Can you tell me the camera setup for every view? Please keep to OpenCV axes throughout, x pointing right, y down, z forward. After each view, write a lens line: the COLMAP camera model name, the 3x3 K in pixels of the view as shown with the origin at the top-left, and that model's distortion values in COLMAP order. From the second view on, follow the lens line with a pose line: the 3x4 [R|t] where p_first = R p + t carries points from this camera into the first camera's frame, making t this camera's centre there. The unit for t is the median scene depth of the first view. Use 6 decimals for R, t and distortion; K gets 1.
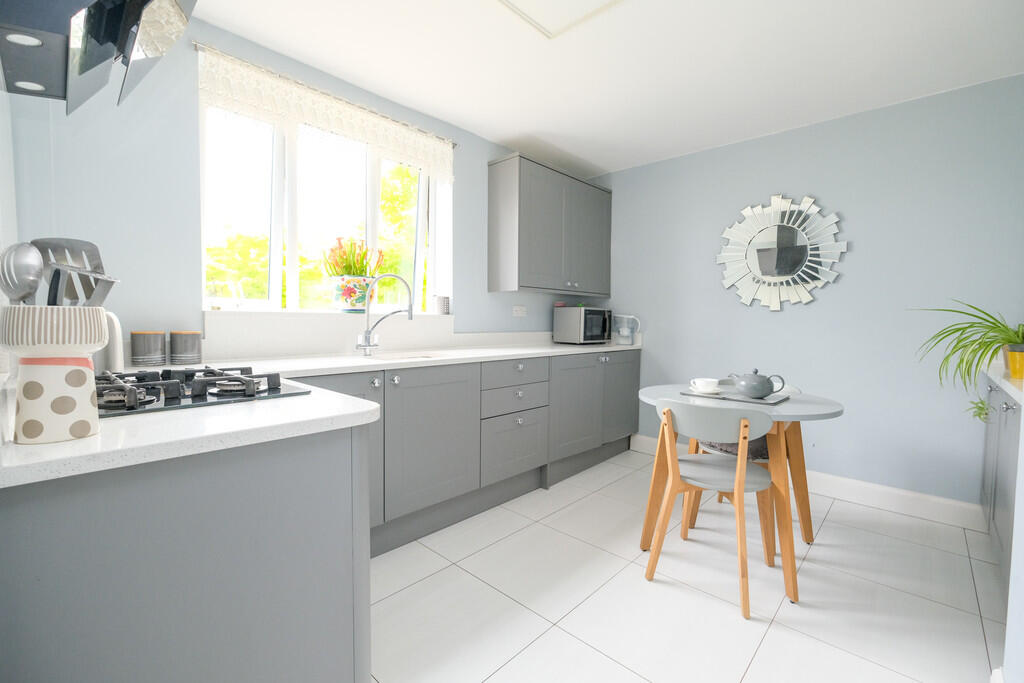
lens RADIAL K [[441.1, 0, 522.4], [0, 441.1, 342.2], [0, 0, 1]] dist [-0.006550, 0.000013]
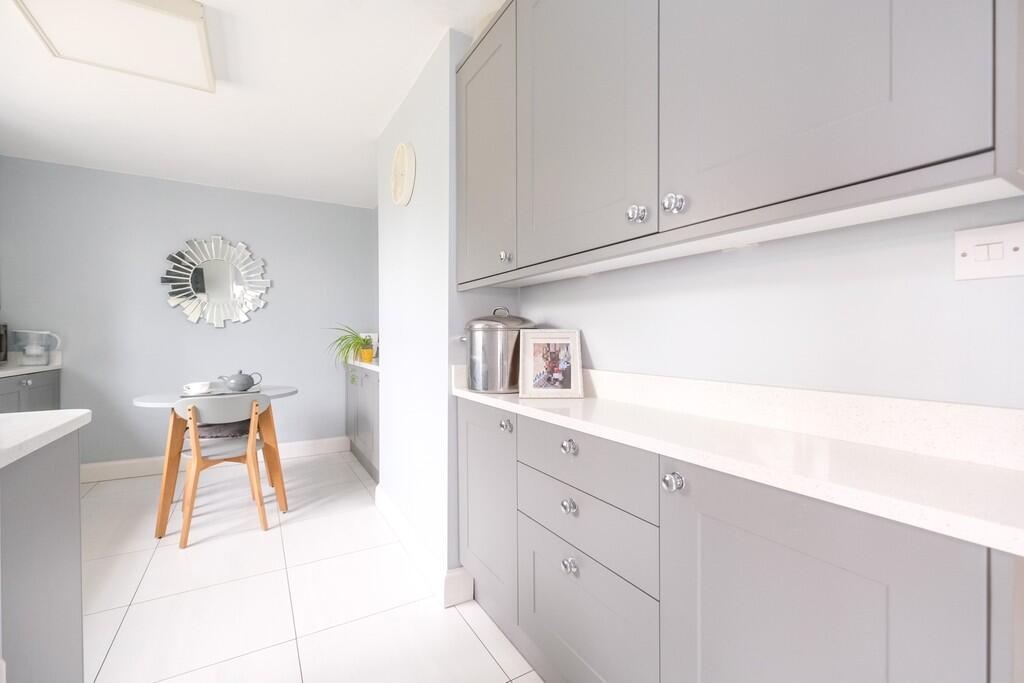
lens RADIAL K [[441.1, 0, 514.8], [0, 441.1, 337.6], [0, 0, 1]] dist [-0.006550, 0.000013]
pose [[0.292652, -0.020412, 0.956001, -0.435744], [0.054631, 0.998496, 0.004595, -0.001554], [-0.954657, 0.050883, 0.293327, -0.198516]]
